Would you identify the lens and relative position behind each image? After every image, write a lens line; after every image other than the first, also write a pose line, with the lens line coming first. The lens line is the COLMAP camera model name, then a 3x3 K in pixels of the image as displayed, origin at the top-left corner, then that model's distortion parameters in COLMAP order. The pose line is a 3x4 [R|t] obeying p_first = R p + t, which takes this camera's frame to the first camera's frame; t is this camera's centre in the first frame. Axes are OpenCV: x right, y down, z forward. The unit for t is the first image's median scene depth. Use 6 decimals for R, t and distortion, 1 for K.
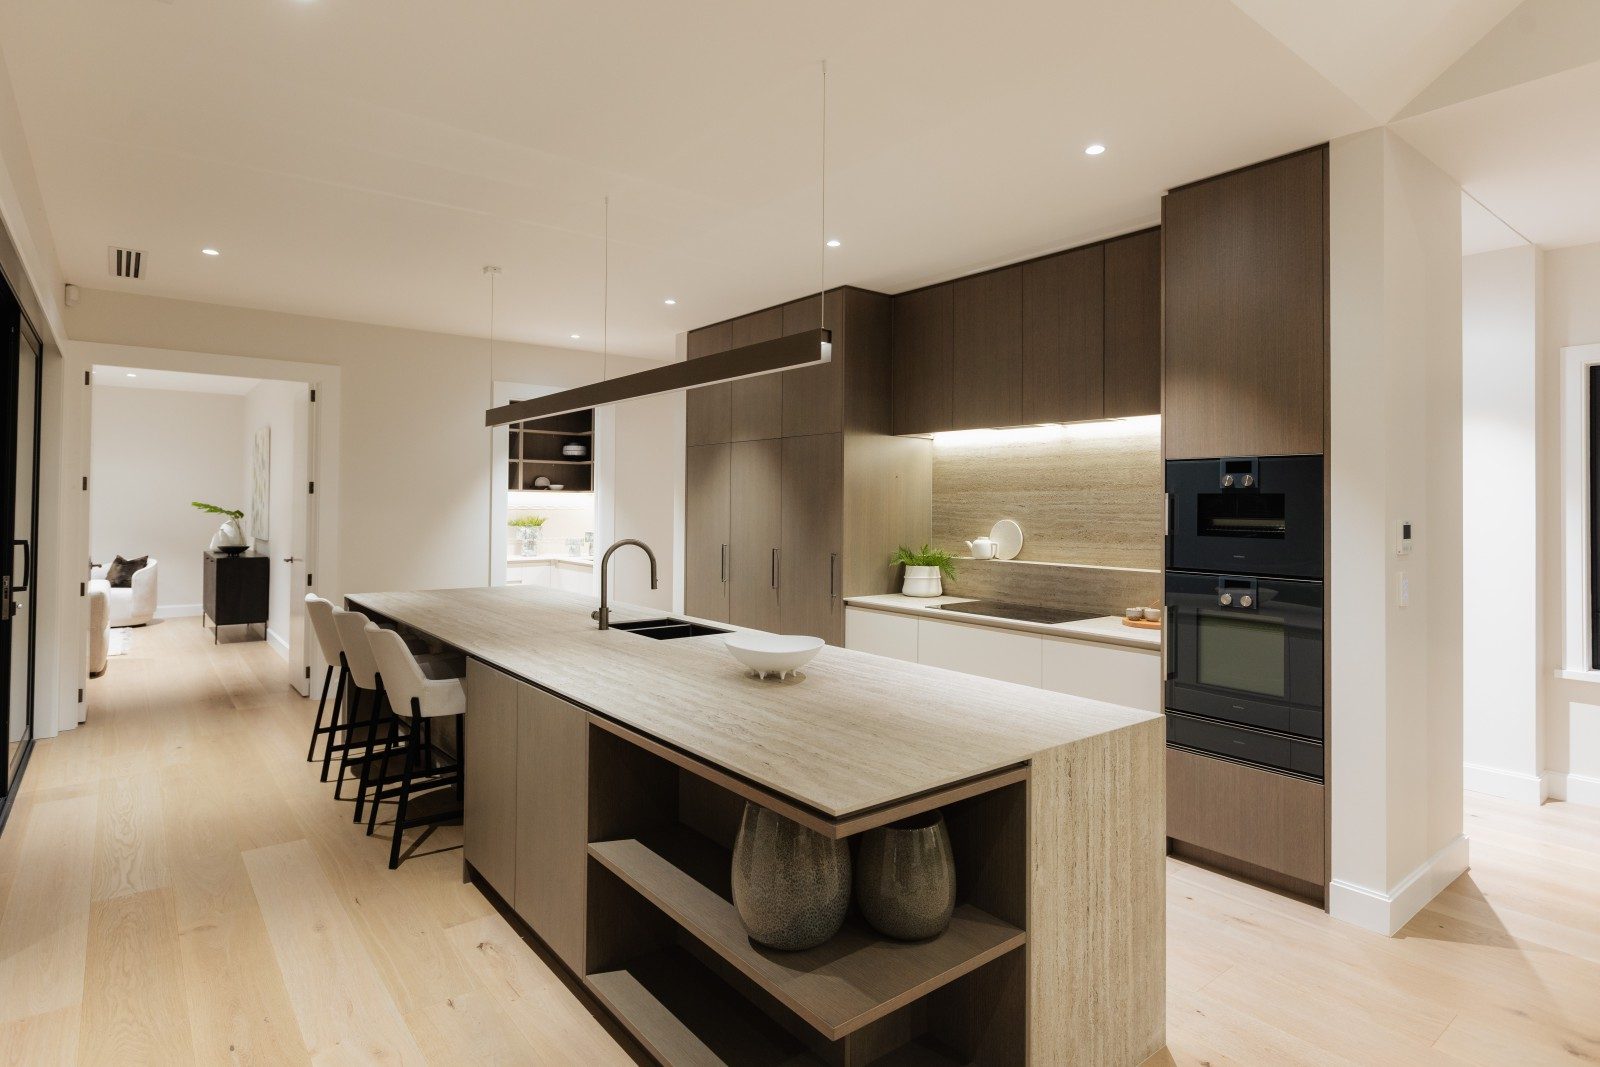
lens RADIAL K [[791.2, 0, 799.3], [0, 791.2, 507.7], [0, 0, 1]] dist [-0.003006, -0.000104]
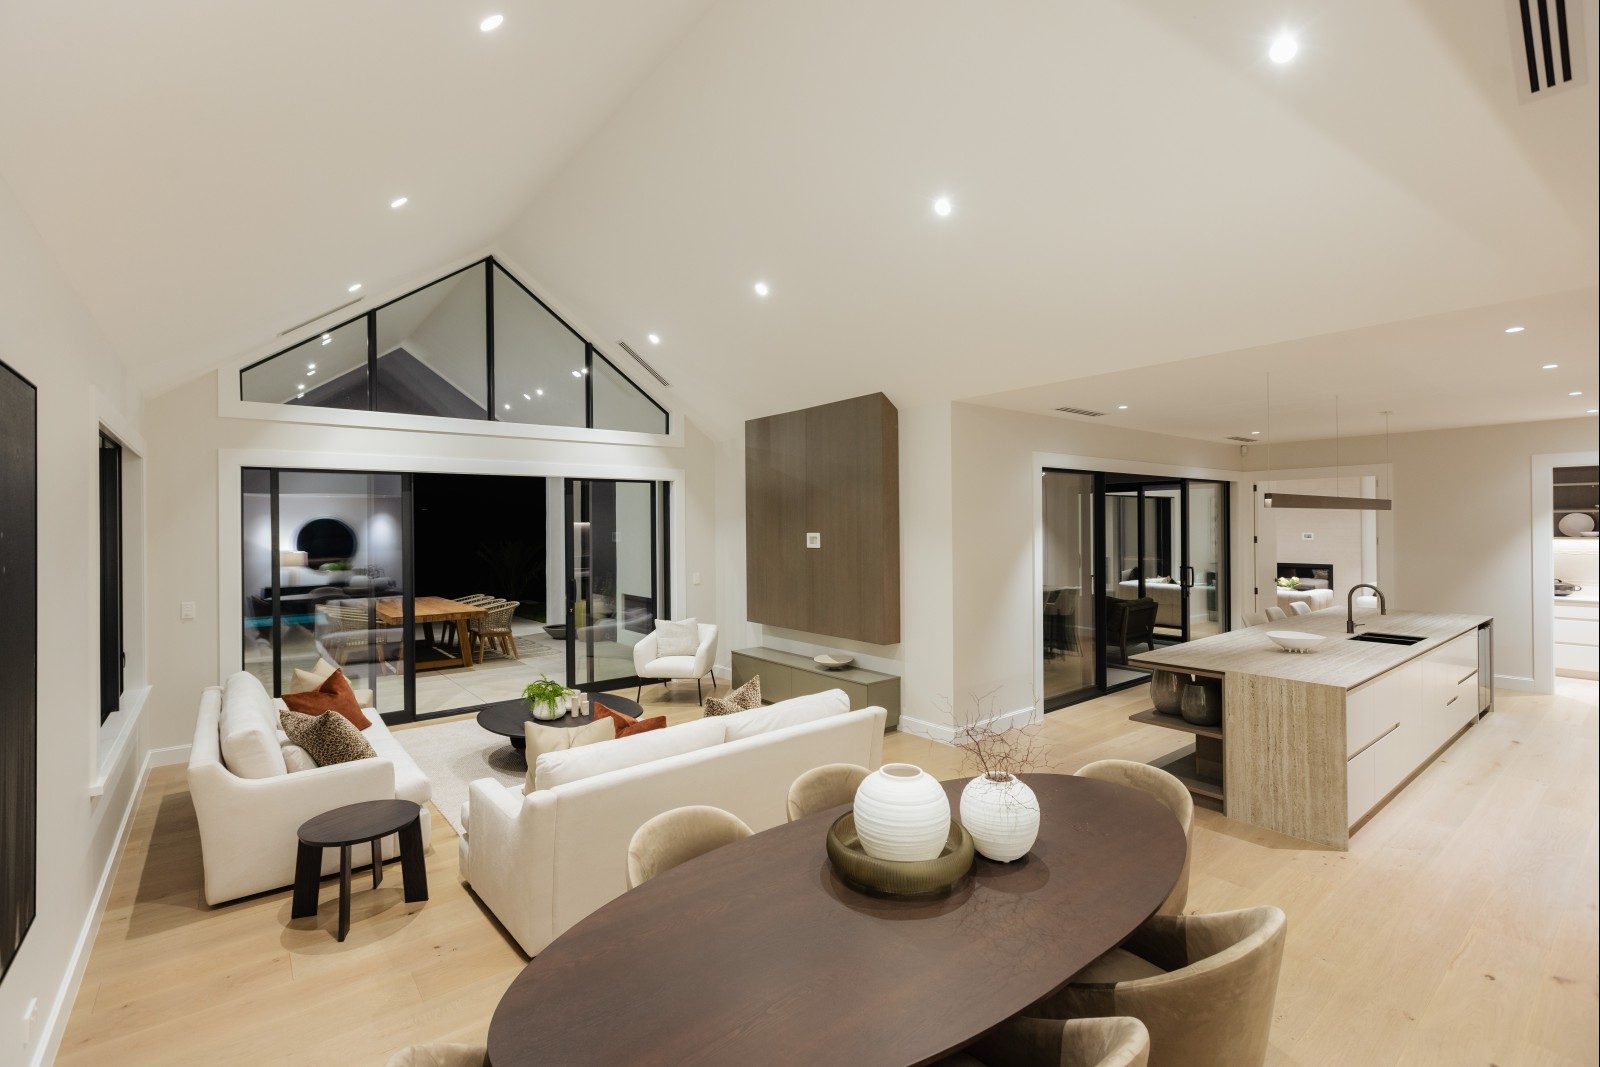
lens RADIAL K [[713.1, 0, 800.0], [0, 713.1, 533.5], [0, 0, 1]] dist [0.000210, -0.000042]
pose [[0.012414, -0.010194, -0.999871, 2.367102], [0.019168, 0.999767, -0.009955, -0.137890], [0.999739, -0.019041, 0.012607, -0.405147]]
